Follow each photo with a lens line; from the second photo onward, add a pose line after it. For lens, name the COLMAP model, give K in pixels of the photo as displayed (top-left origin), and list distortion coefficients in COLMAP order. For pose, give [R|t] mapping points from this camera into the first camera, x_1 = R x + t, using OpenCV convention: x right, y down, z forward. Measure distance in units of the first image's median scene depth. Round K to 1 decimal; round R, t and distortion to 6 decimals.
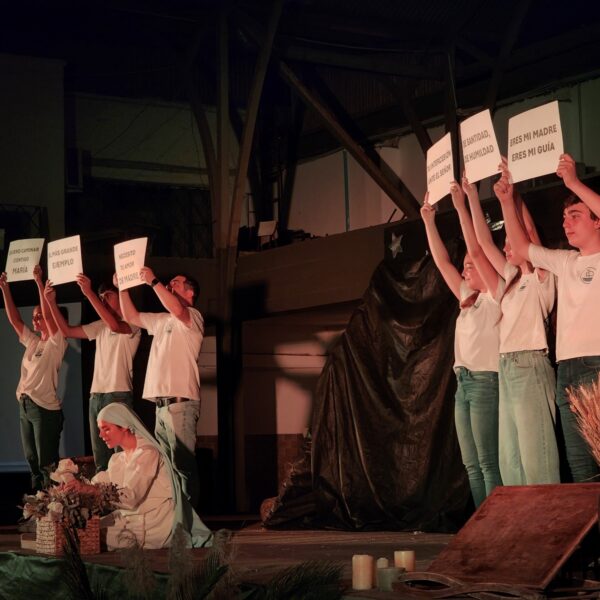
lens RADIAL K [[1524.0, 0, 270.5], [0, 1524.0, 313.6], [0, 0, 1]] dist [-0.113616, 0.939299]
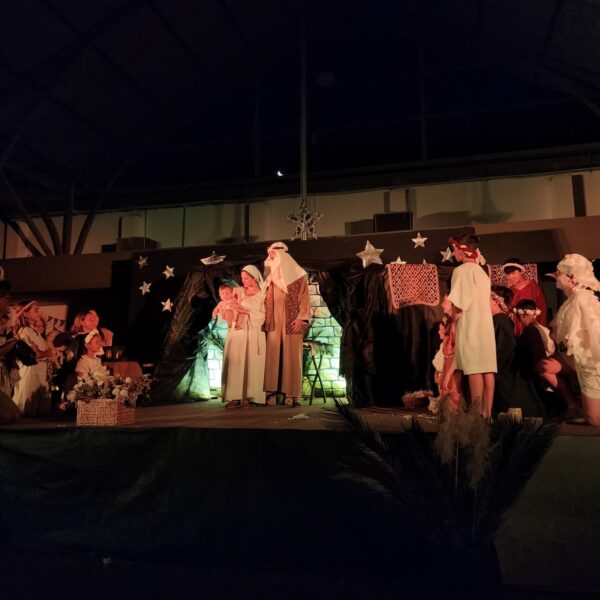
lens RADIAL K [[536.9, 0, 326.9], [0, 536.9, 301.4], [0, 0, 1]] dist [0.068745, -0.008192]
pose [[0.696893, 0.103064, 0.709730, -0.171801], [-0.065288, 0.994628, -0.080328, 0.033391], [-0.714197, 0.009643, 0.699879, 0.235735]]
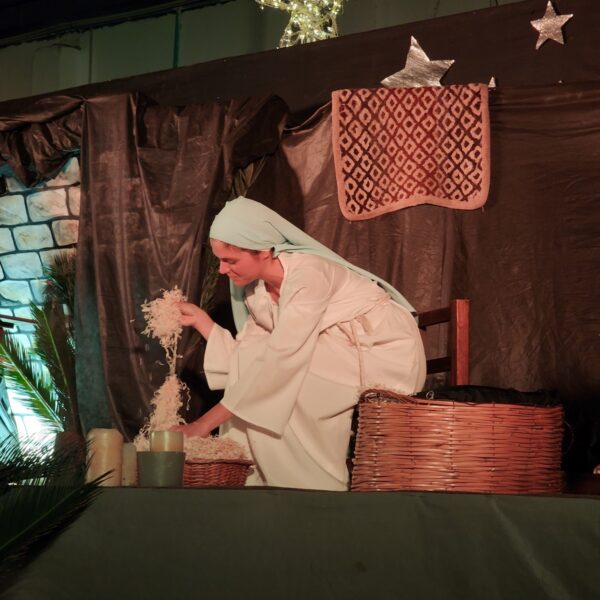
lens RADIAL K [[1559.6, 0, 268.1], [0, 1559.6, 331.9], [0, 0, 1]] dist [0.031290, 0.646479]
pose [[0.916064, 0.084077, 0.392119, -0.040235], [-0.075746, 0.996452, -0.036701, 0.045554], [-0.393813, 0.003919, 0.919182, 0.139649]]
